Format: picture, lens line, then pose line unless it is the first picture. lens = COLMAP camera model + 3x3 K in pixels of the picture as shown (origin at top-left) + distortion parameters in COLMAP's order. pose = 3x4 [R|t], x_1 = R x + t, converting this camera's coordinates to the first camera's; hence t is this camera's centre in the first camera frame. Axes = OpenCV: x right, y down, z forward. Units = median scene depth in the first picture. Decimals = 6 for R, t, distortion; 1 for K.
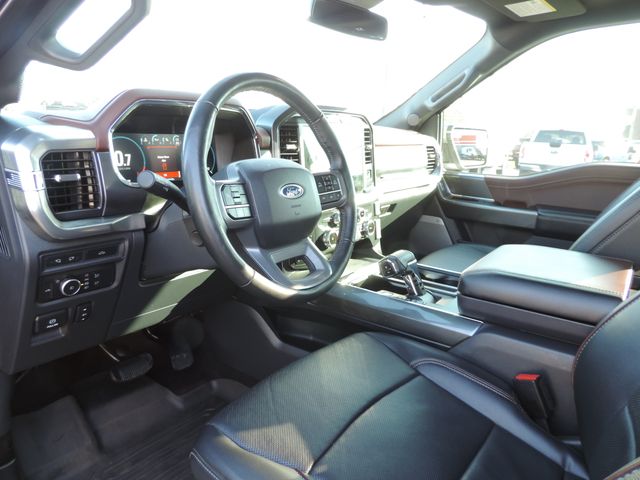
lens RADIAL K [[461.7, 0, 325.8], [0, 461.7, 242.5], [0, 0, 1]] dist [-0.020619, 0.006767]
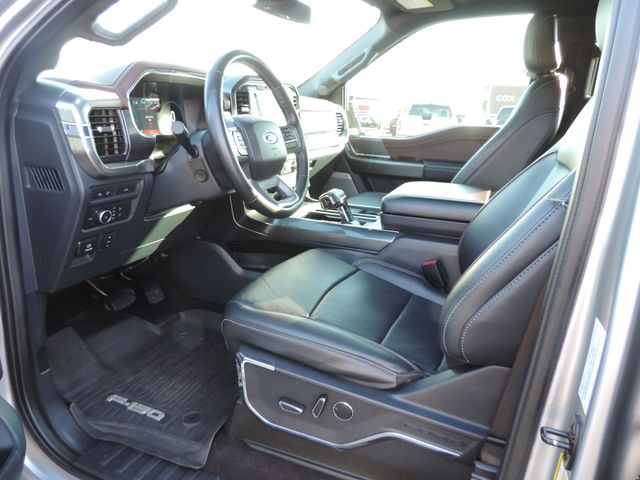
lens RADIAL K [[461.7, 0, 323.9], [0, 461.7, 251.6], [0, 0, 1]] dist [-0.020619, 0.006767]
pose [[0.969666, -0.075957, 0.232331, -0.220475], [0.060139, 0.995411, 0.074435, 0.112200], [-0.236919, -0.058205, 0.969784, -0.336788]]
